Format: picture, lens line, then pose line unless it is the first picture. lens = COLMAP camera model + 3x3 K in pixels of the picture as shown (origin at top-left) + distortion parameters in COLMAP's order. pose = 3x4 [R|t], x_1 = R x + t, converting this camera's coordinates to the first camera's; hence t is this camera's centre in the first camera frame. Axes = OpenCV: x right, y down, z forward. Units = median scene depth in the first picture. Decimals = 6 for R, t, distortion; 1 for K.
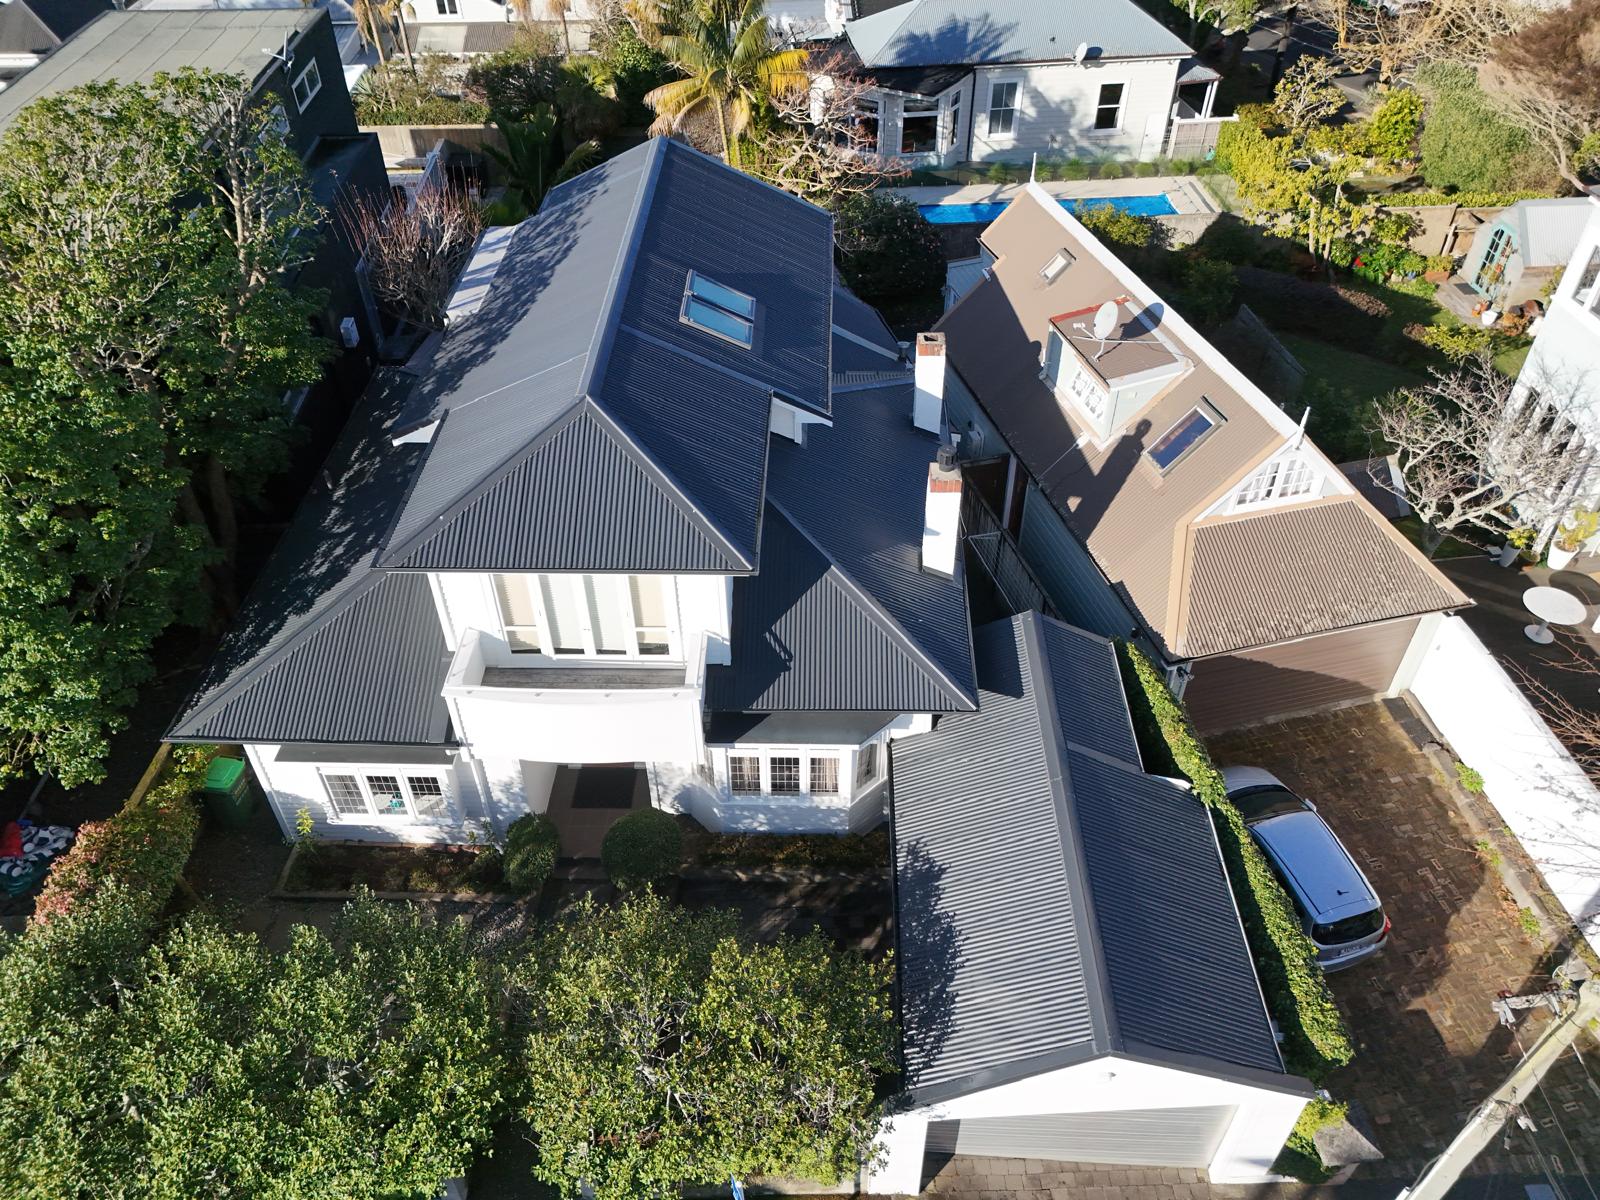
lens RADIAL K [[1180.3, 0, 794.9], [0, 1180.3, 605.3], [0, 0, 1]] dist [0.073265, -0.001445]
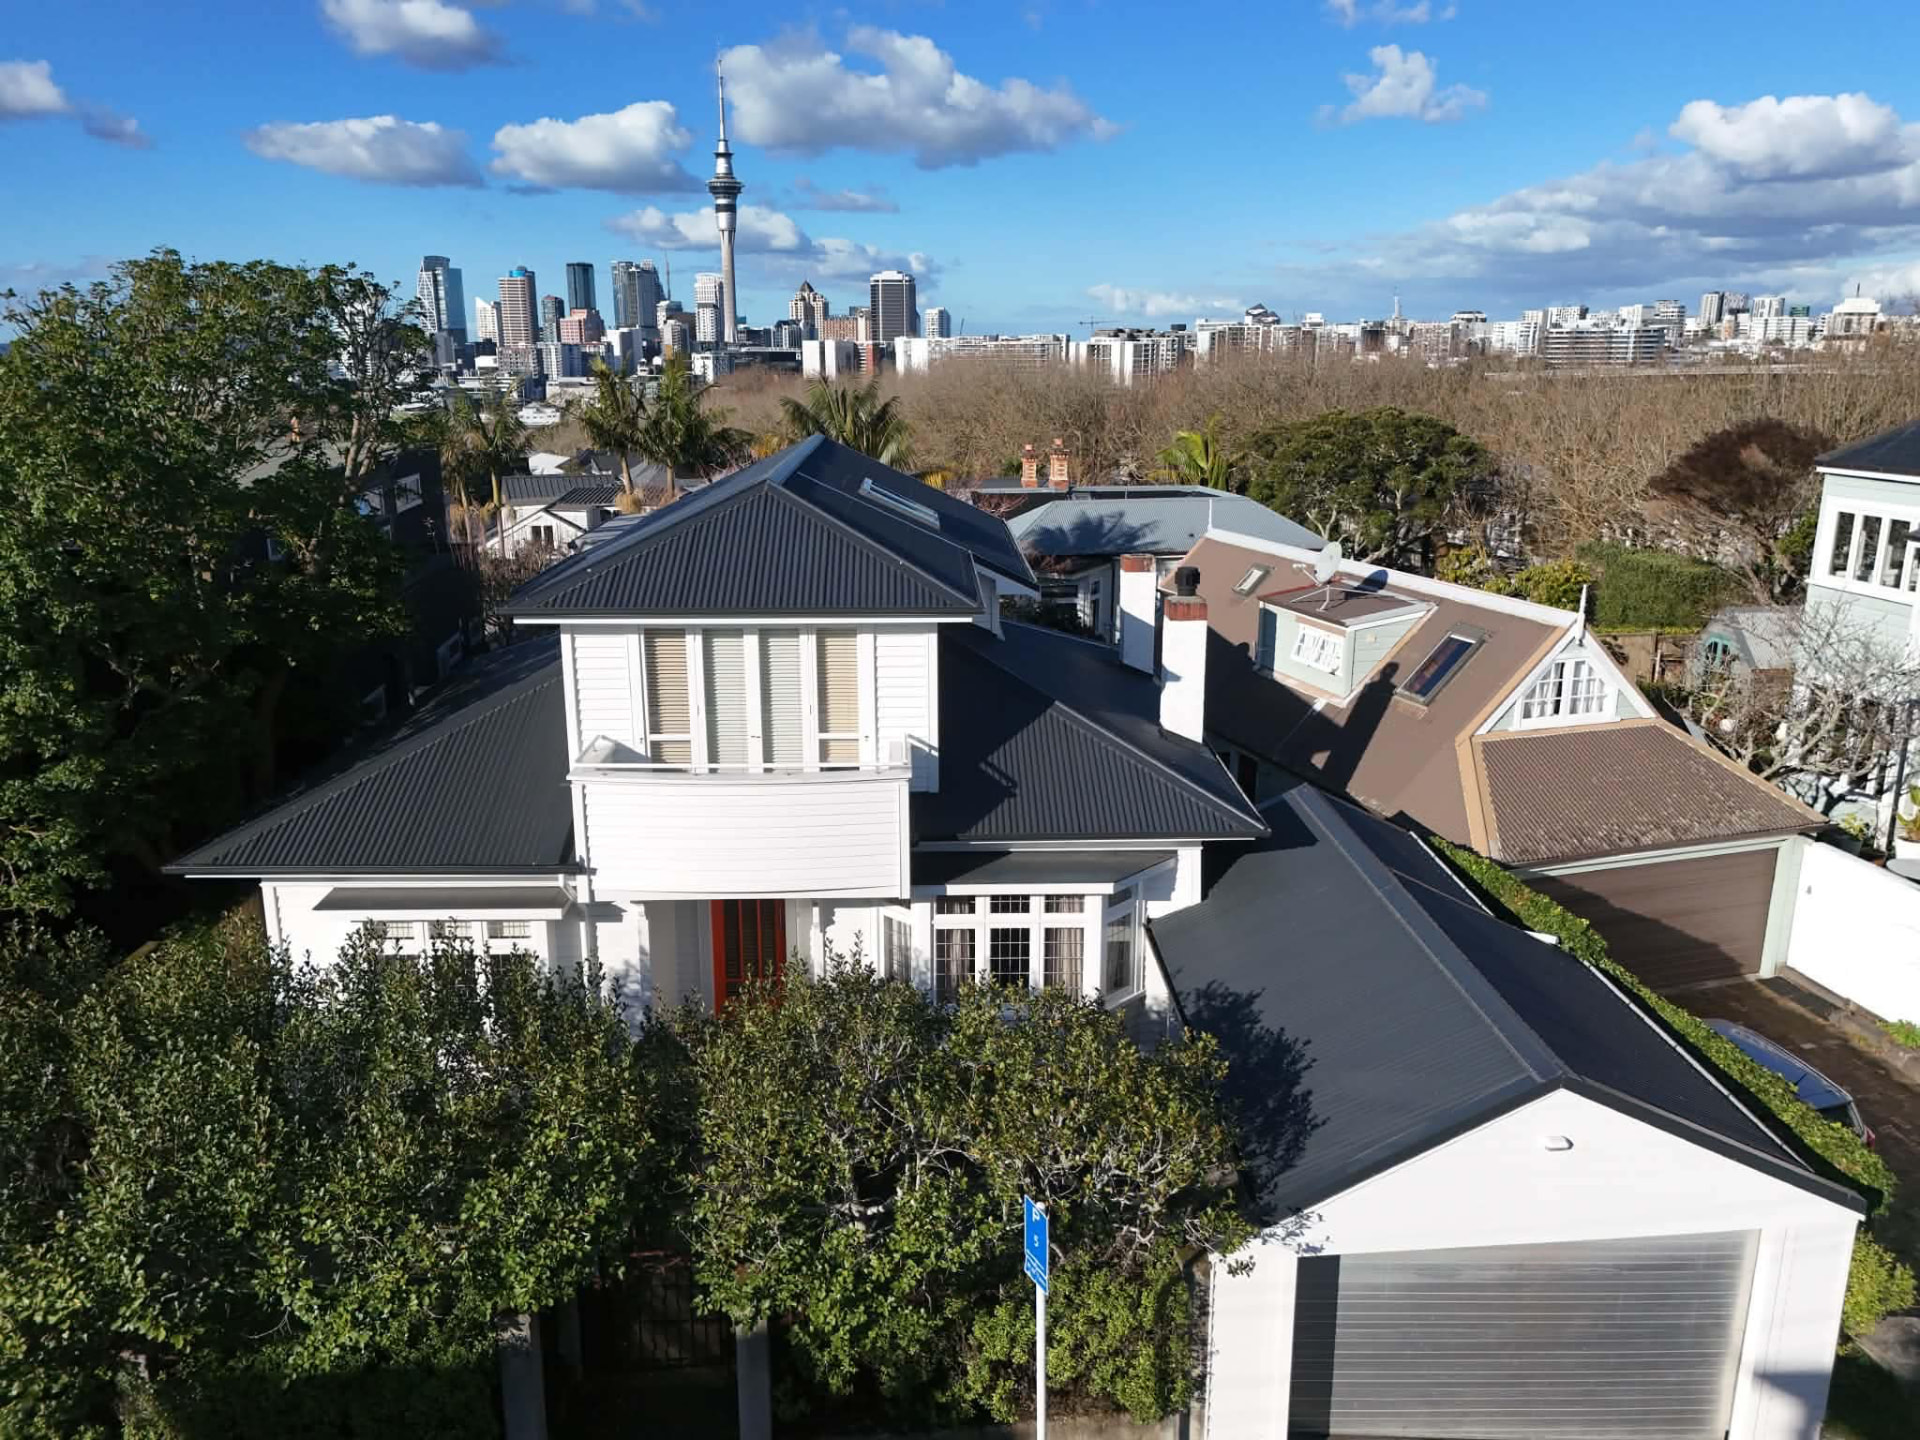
lens RADIAL K [[1416.4, 0, 956.6], [0, 1416.4, 722.0], [0, 0, 1]] dist [0.073265, -0.001445]
pose [[0.998438, -0.003336, 0.055767, -0.090417], [0.027825, 0.895286, -0.444621, 0.404531], [-0.048444, 0.445478, 0.893981, 0.149230]]
